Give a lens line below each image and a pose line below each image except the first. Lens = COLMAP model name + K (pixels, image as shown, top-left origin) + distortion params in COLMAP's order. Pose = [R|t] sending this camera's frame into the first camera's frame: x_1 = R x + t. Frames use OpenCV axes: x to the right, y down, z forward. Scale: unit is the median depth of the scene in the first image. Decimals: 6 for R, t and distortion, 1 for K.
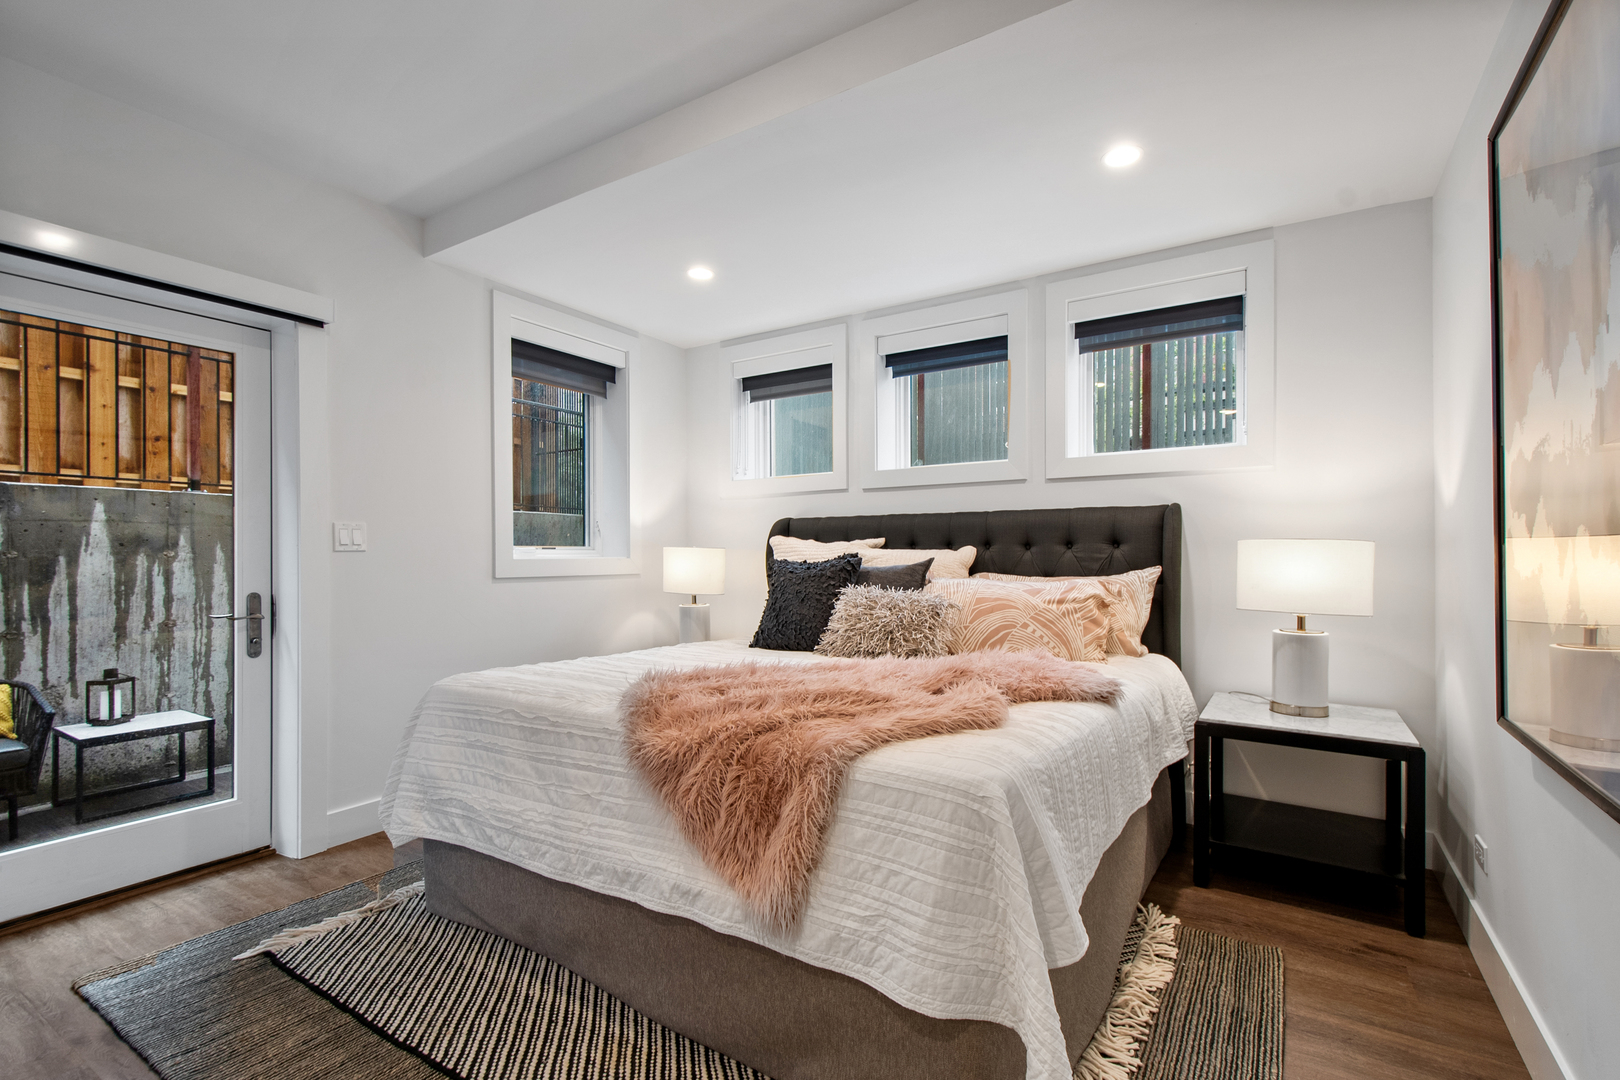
lens RADIAL K [[724.8, 0, 843.2], [0, 724.8, 551.7], [0, 0, 1]] dist [0.020923, -0.012100]
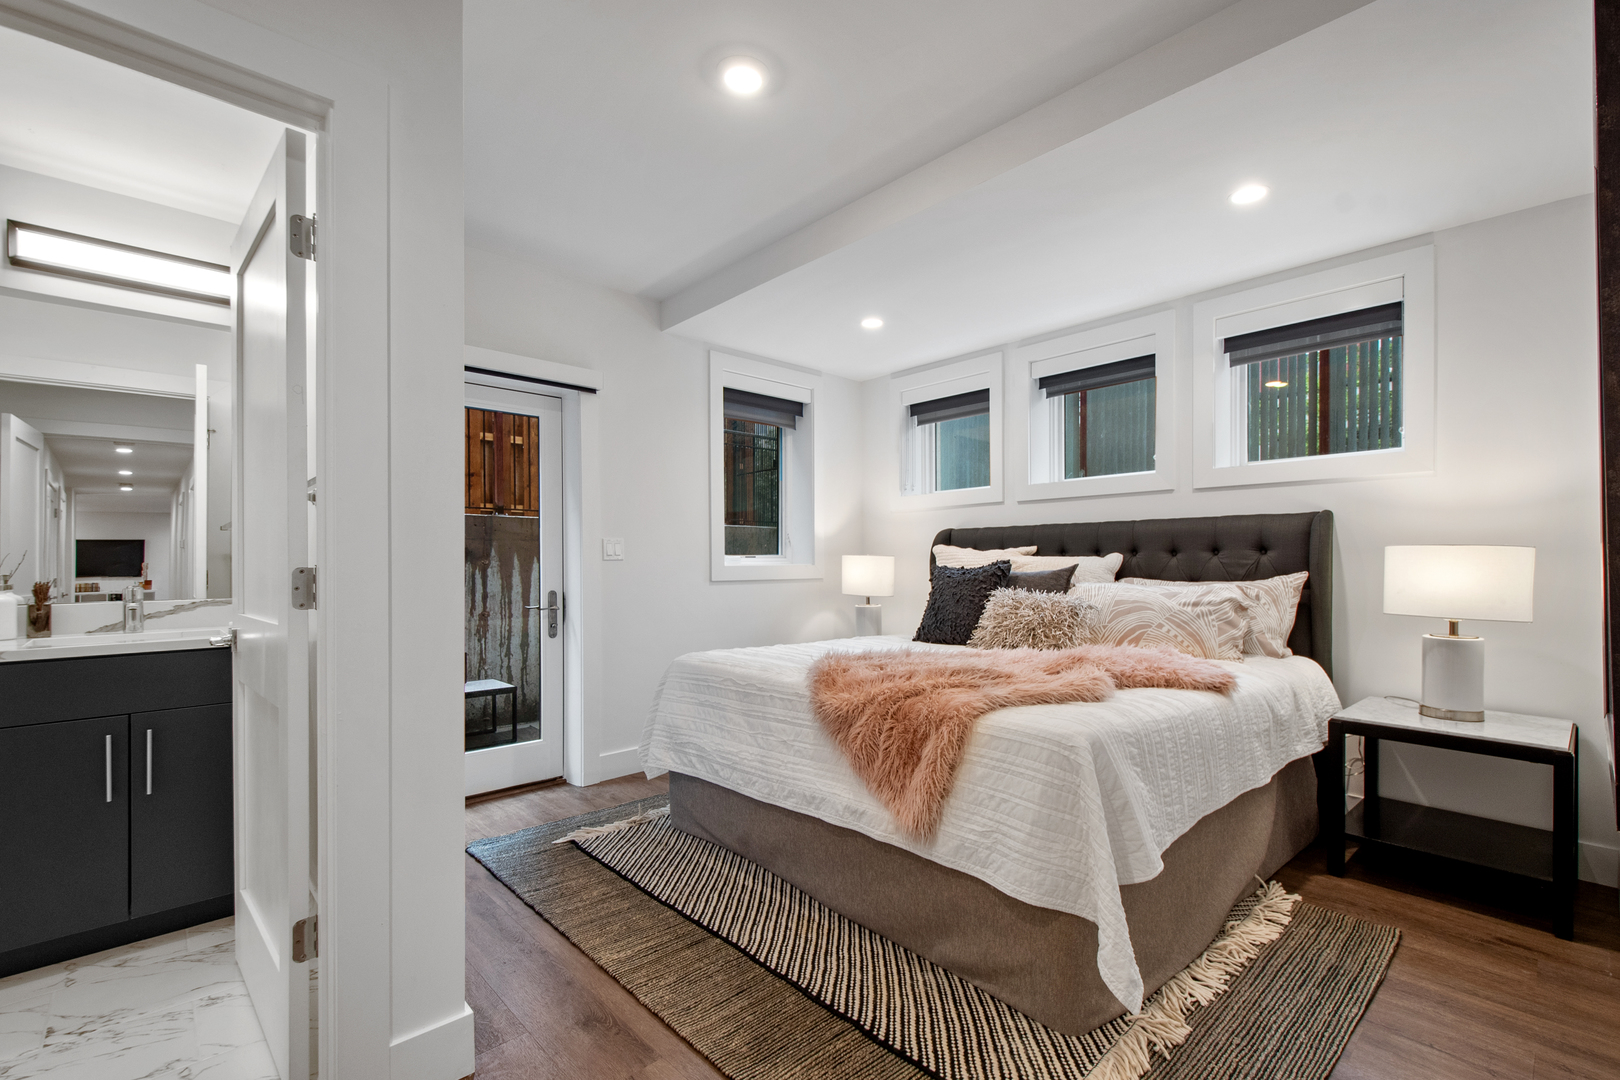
lens RADIAL K [[719.3, 0, 838.0], [0, 719.3, 543.6], [0, 0, 1]] dist [0.018990, -0.009790]
pose [[0.967655, -0.008982, -0.252118, 0.071601], [0.003937, 0.999782, -0.020508, -0.002445], [0.252247, 0.018852, 0.967479, -0.232337]]
